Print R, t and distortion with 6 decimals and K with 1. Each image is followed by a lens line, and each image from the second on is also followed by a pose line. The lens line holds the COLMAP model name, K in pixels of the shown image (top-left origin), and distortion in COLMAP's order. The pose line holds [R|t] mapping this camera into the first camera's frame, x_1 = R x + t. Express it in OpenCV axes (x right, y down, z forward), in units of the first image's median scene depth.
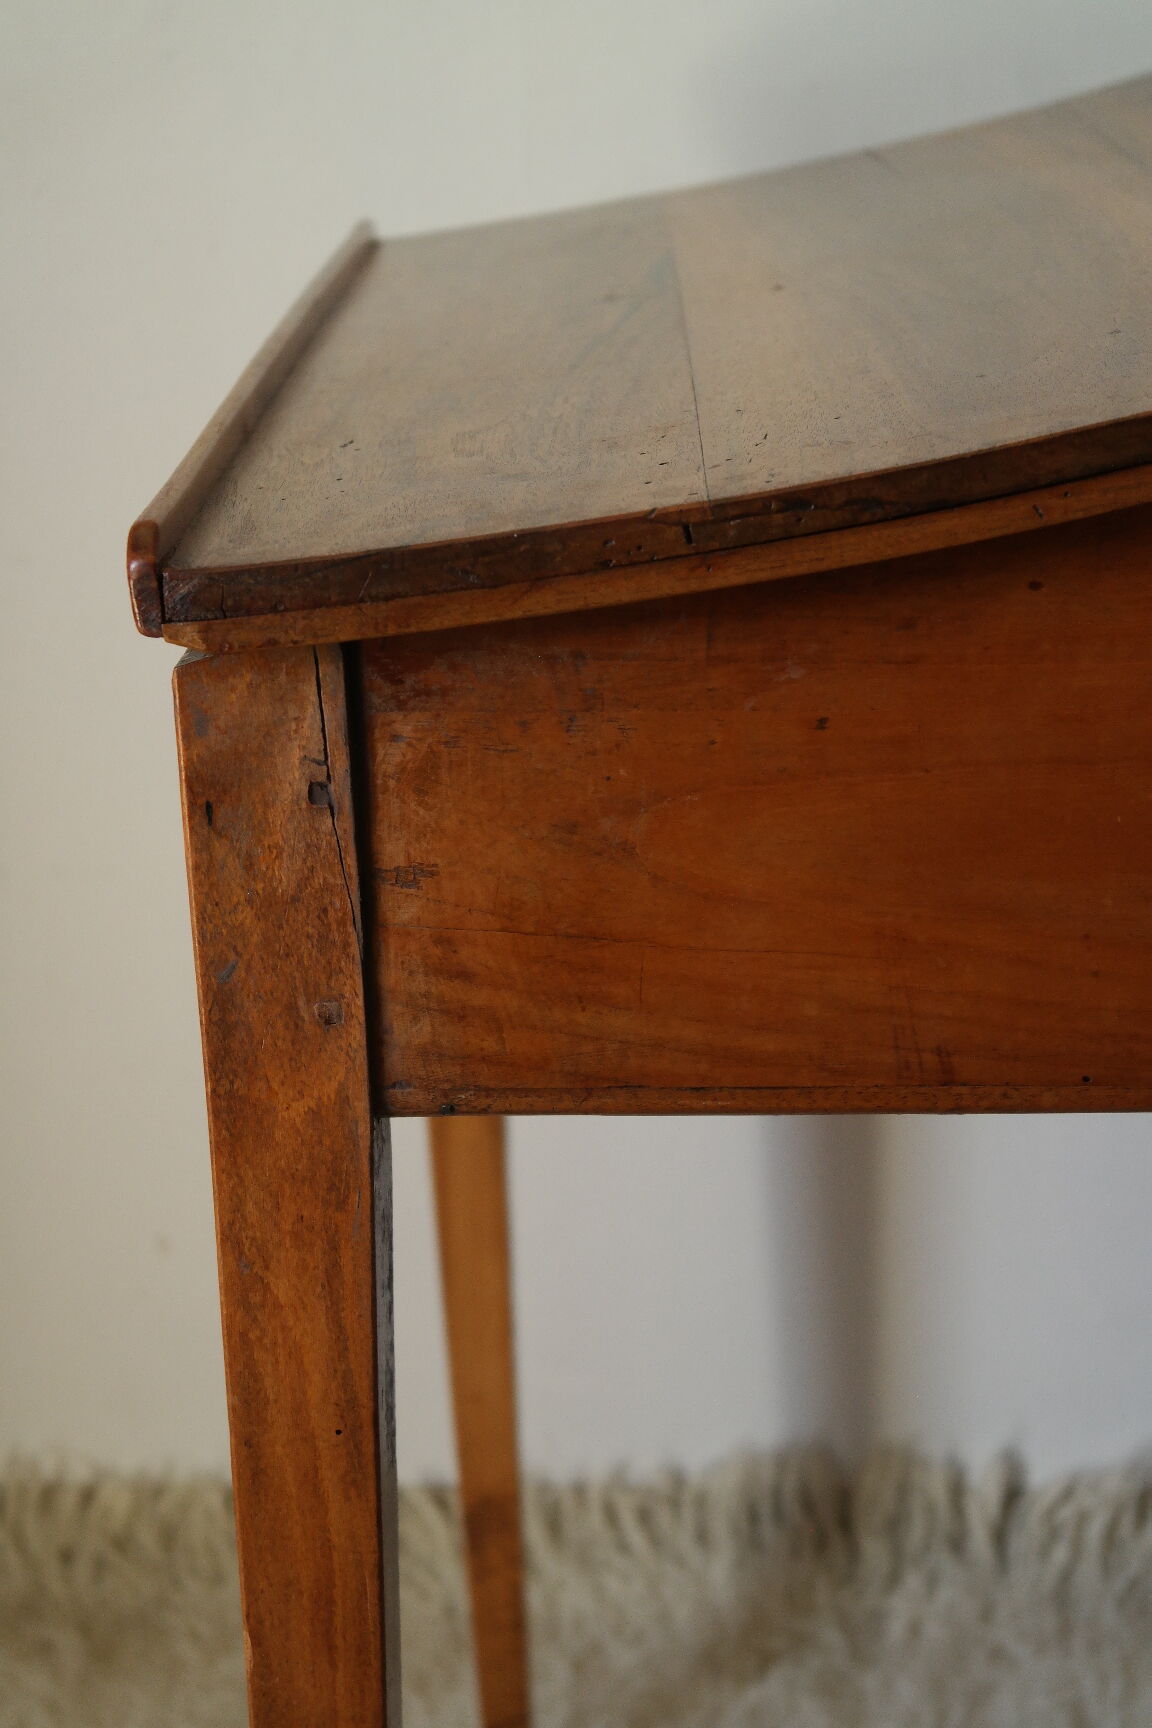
lens RADIAL K [[3615.6, 0, 576.0], [0, 3615.6, 864.0], [0, 0, 1]] dist [0.010884, -0.017283]
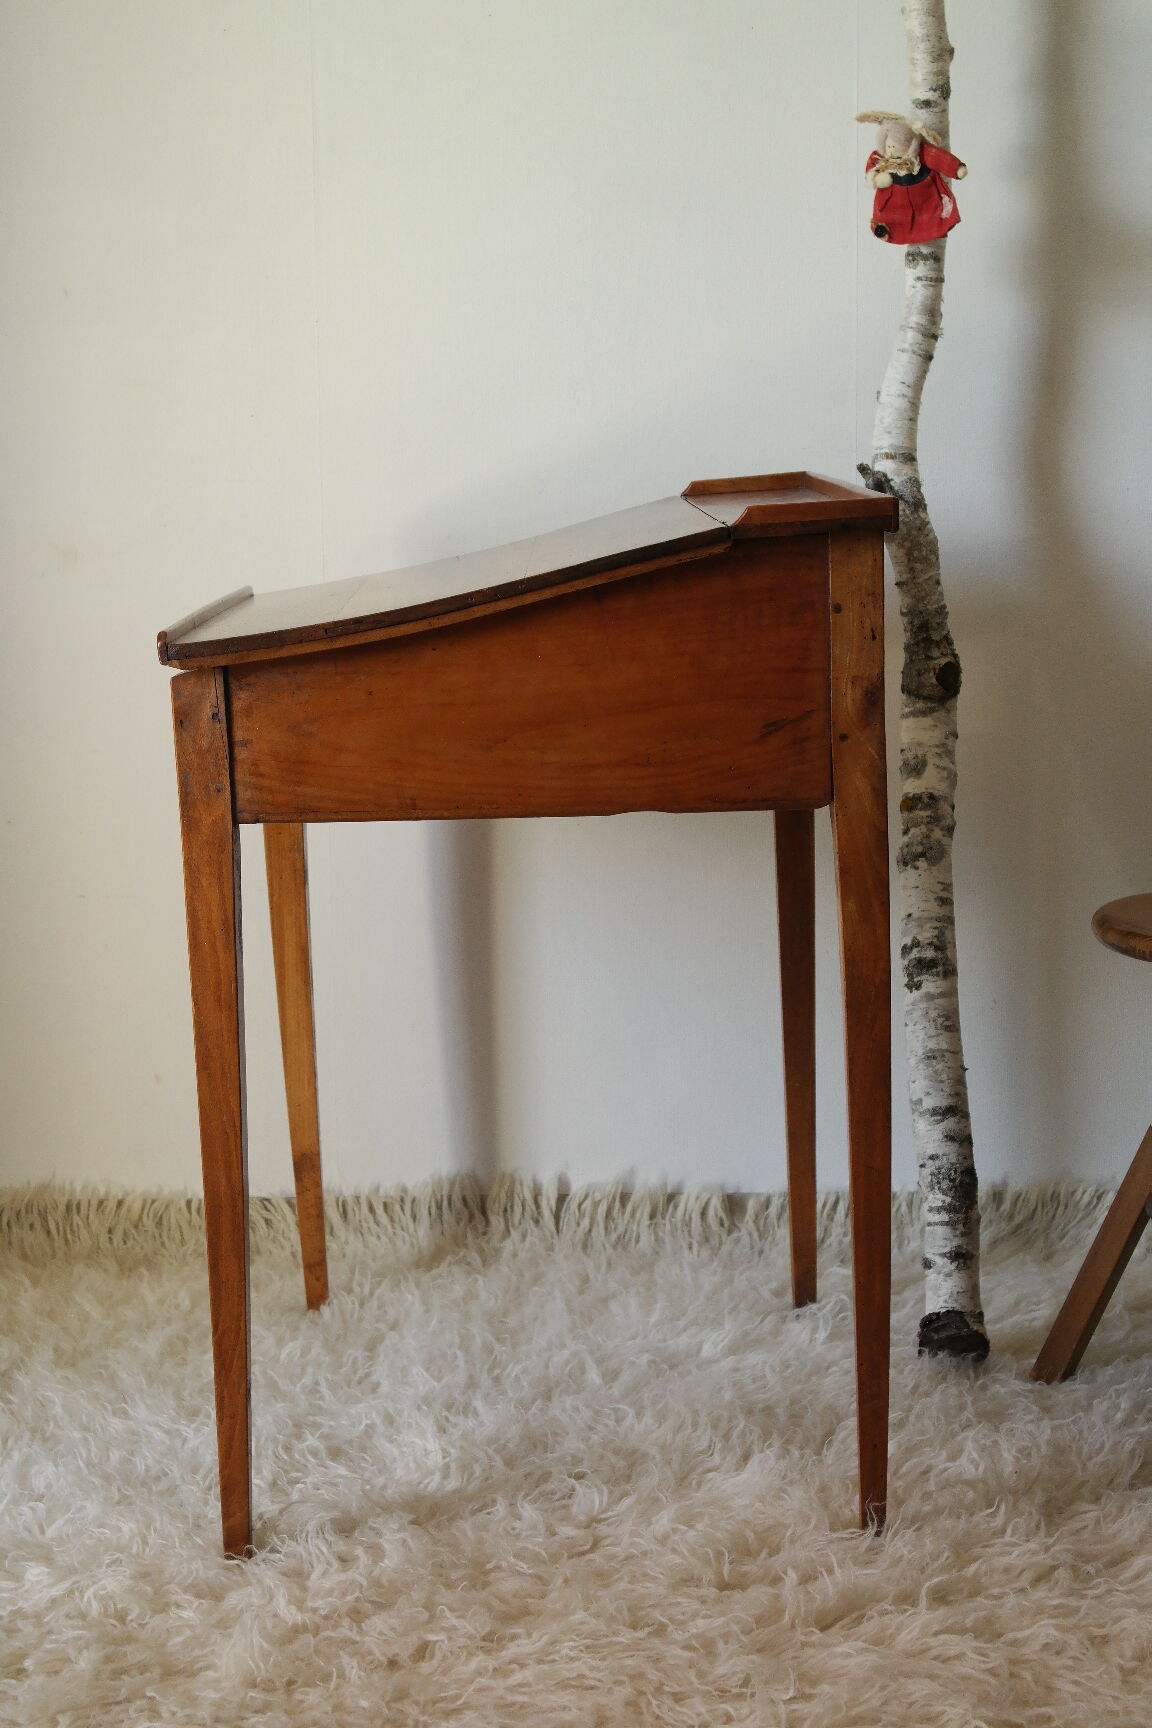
lens RADIAL K [[2988.3, 0, 579.7], [0, 2988.3, 866.2], [0, 0, 1]] dist [0.012707, 0.050696]
pose [[0.999430, -0.008634, 0.032650, 0.096621], [0.012870, 0.991186, -0.131847, 0.273506], [-0.031224, 0.132192, 0.990732, -0.954832]]
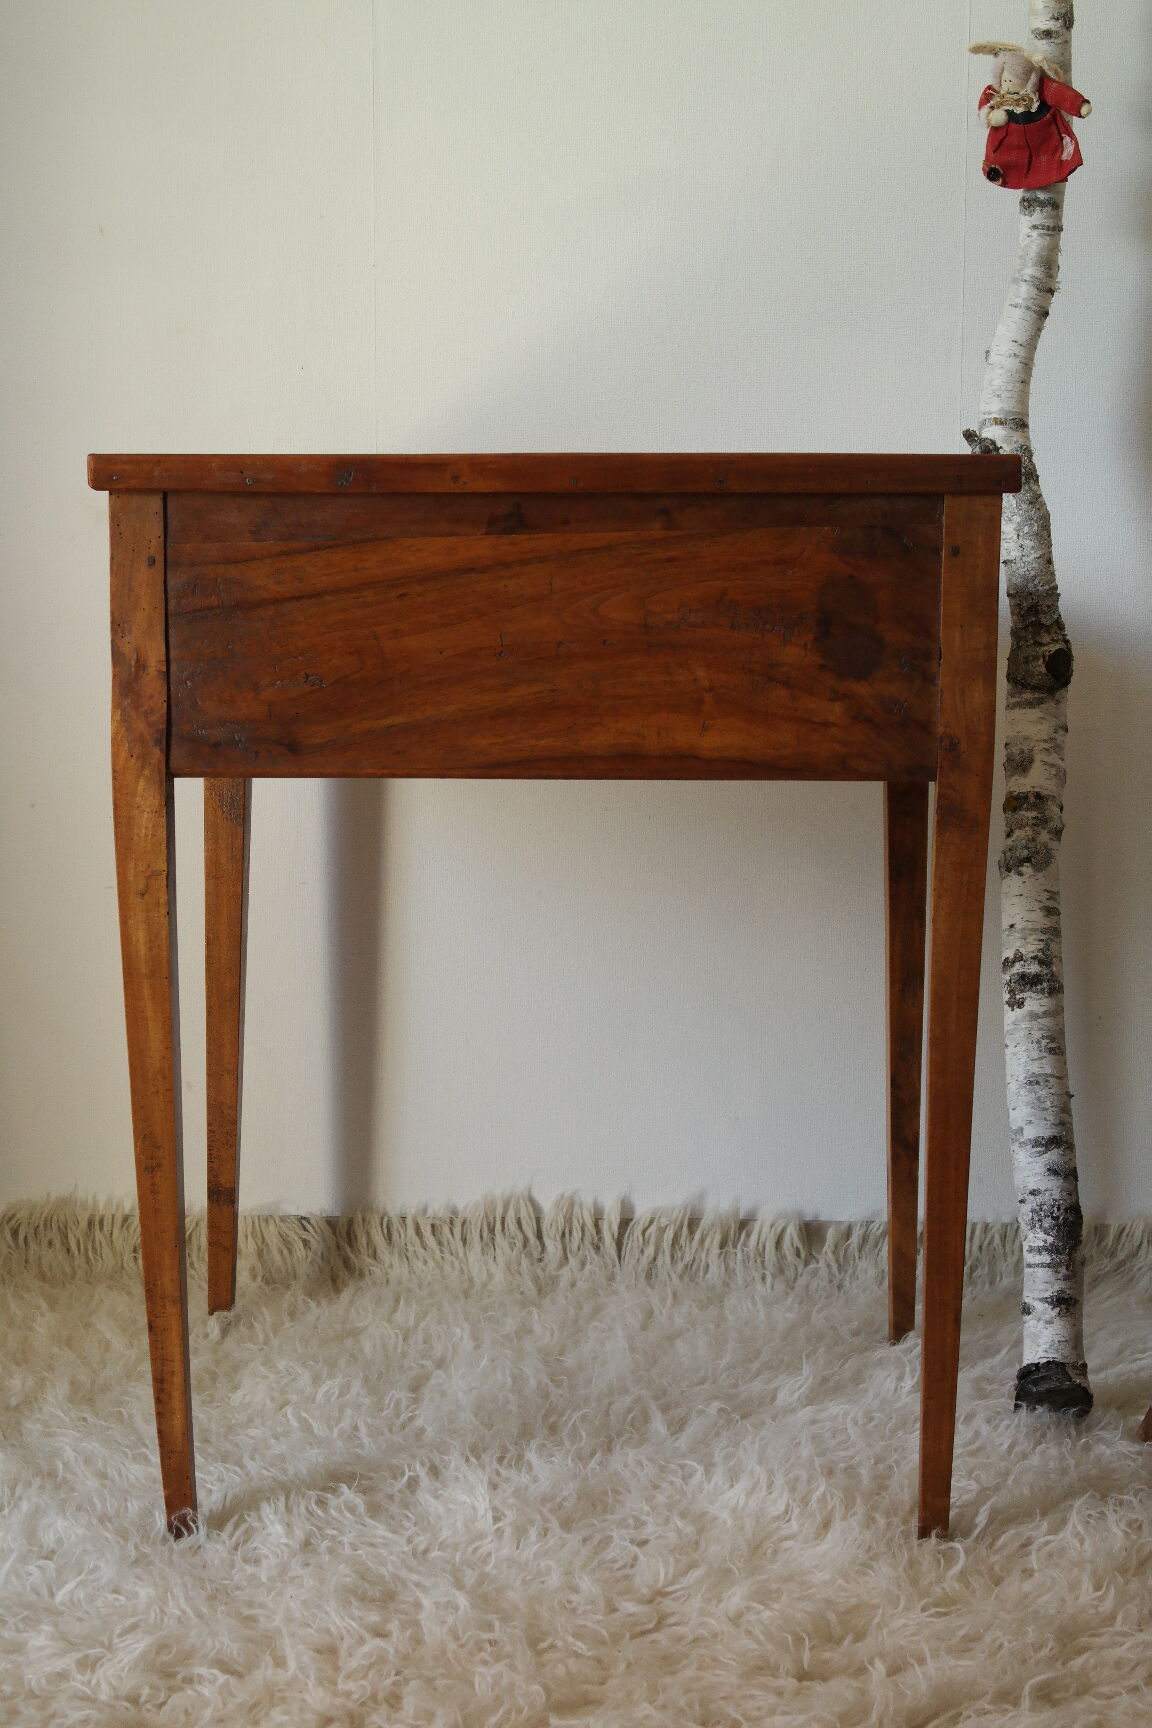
lens RADIAL K [[3081.5, 0, 578.7], [0, 3081.5, 864.9], [0, 0, 1]] dist [0.023957, 0.045520]
pose [[0.999870, 0.007741, 0.014145, 0.090478], [-0.005949, 0.992436, -0.122617, 0.240598], [-0.014988, 0.122517, 0.992353, -0.844900]]
